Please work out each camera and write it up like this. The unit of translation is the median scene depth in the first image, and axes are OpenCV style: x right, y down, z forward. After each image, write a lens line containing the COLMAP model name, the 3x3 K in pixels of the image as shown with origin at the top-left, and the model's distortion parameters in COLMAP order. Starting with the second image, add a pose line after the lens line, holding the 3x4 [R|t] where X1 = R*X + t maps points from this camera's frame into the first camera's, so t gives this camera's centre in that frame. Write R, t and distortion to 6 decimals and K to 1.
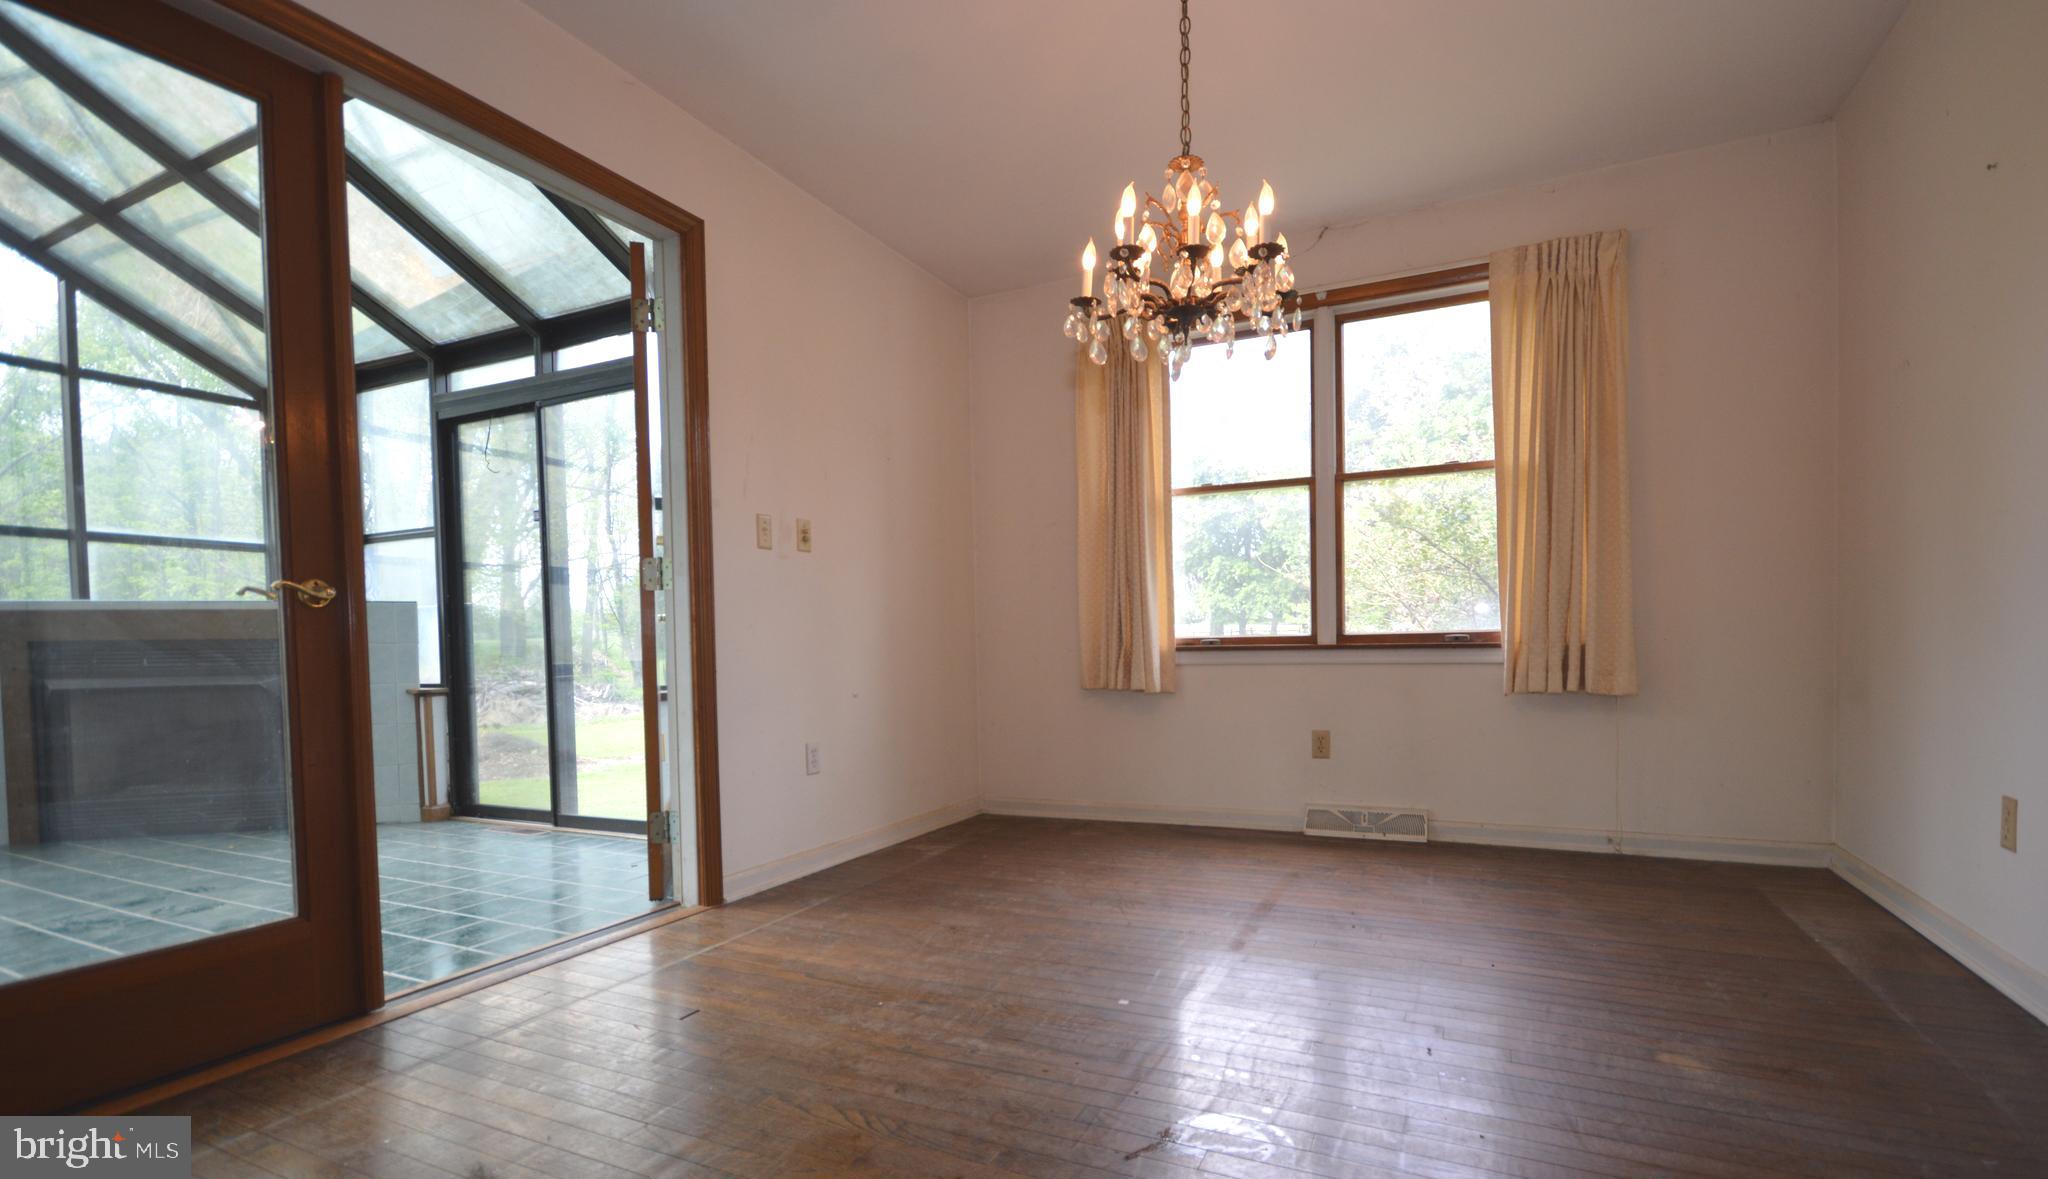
lens RADIAL K [[947.3, 0, 1015.5], [0, 947.3, 686.3], [0, 0, 1]] dist [-0.002658, -0.006650]
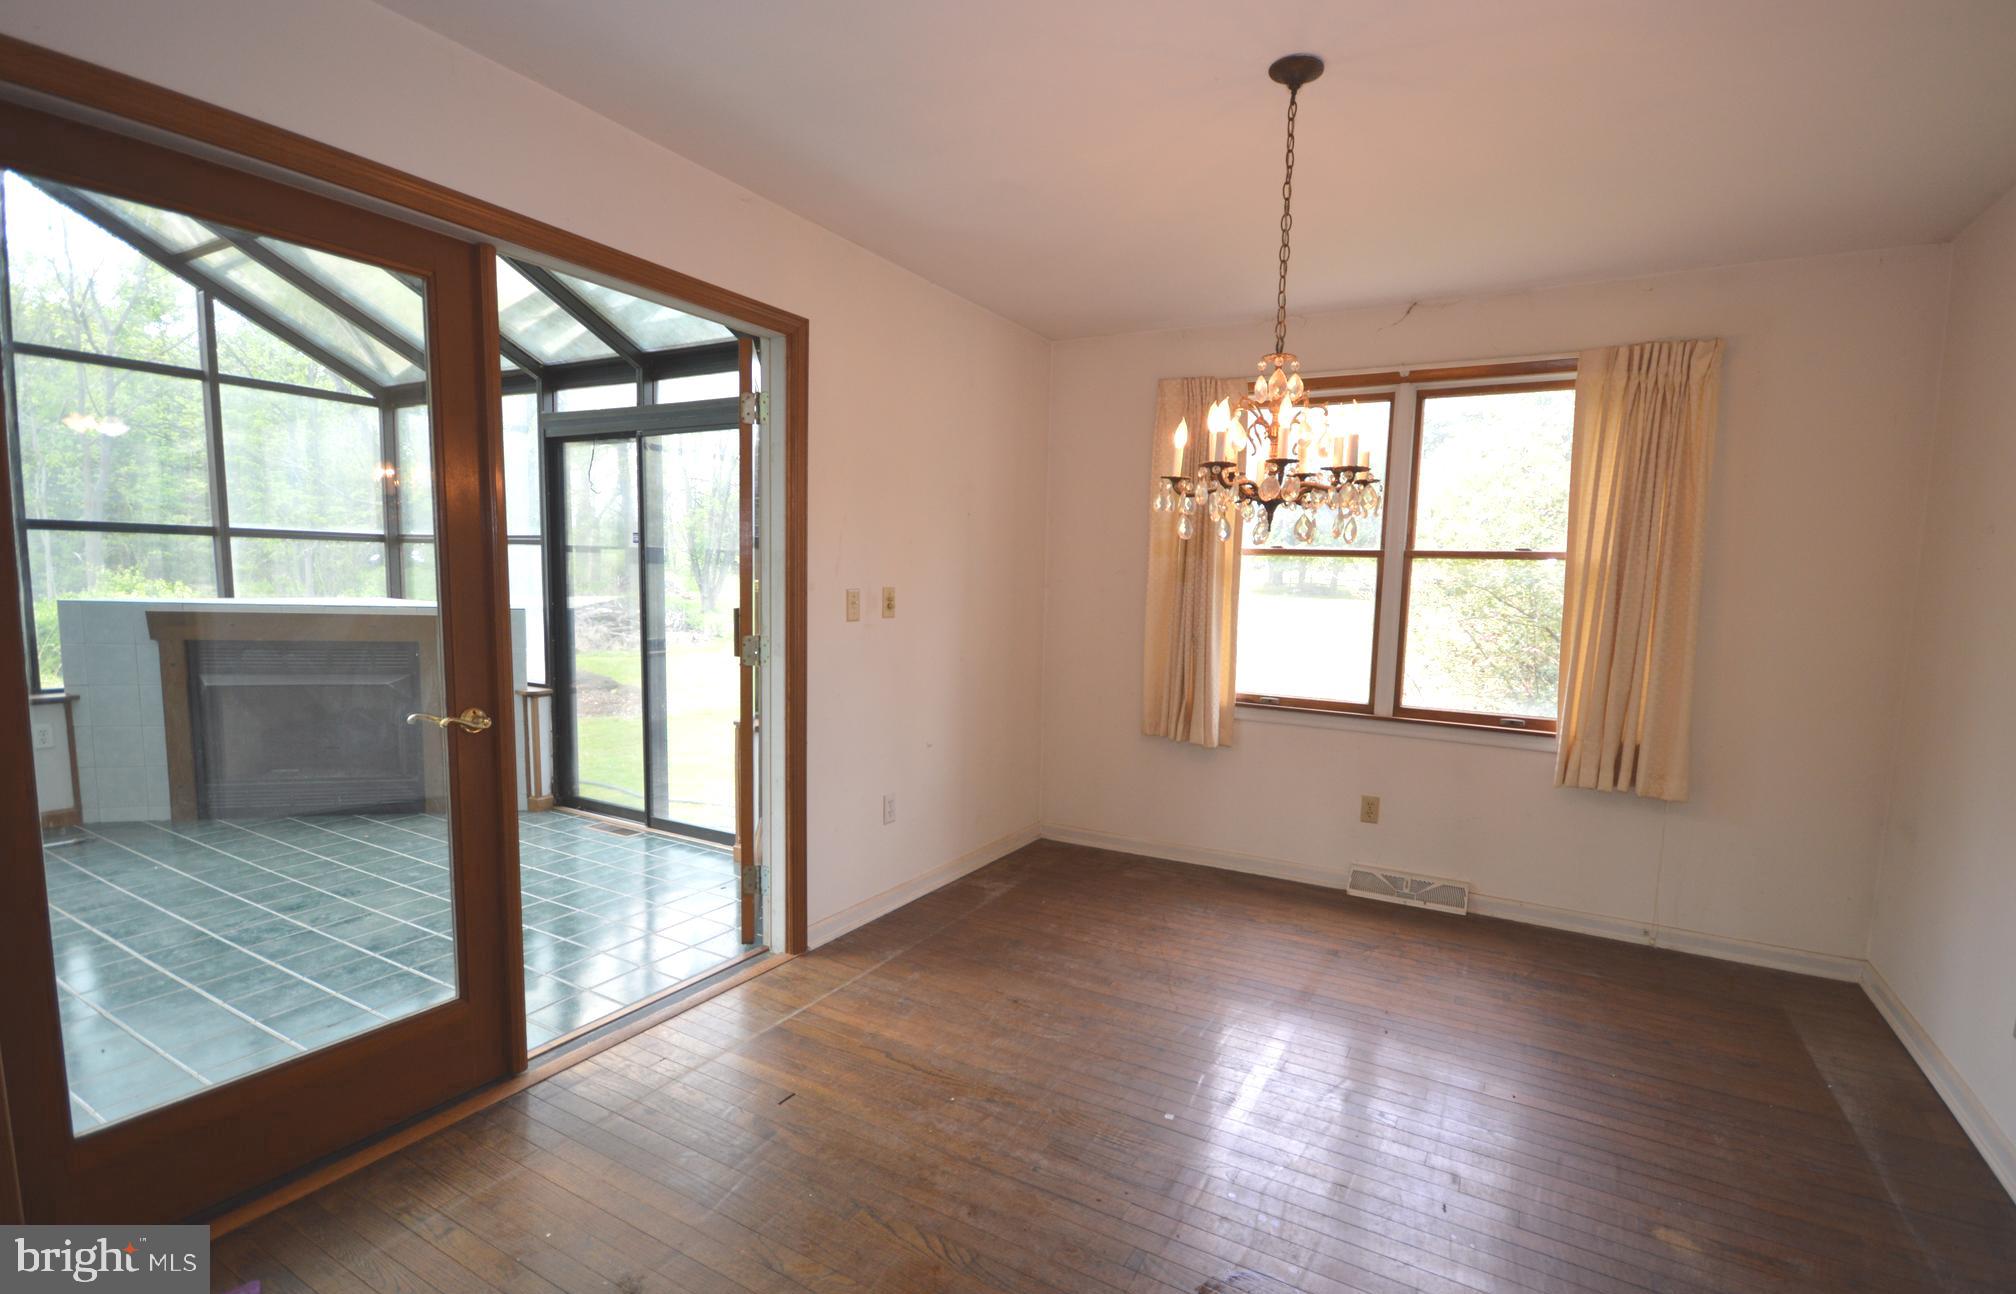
lens RADIAL K [[943.8, 0, 1008.7], [0, 943.8, 658.4], [0, 0, 1]] dist [-0.003509, -0.006720]
pose [[0.997041, 0.050899, -0.057604, -0.025279], [-0.046320, 0.995861, 0.078201, -0.186490], [0.061346, -0.075302, 0.995272, -0.050247]]
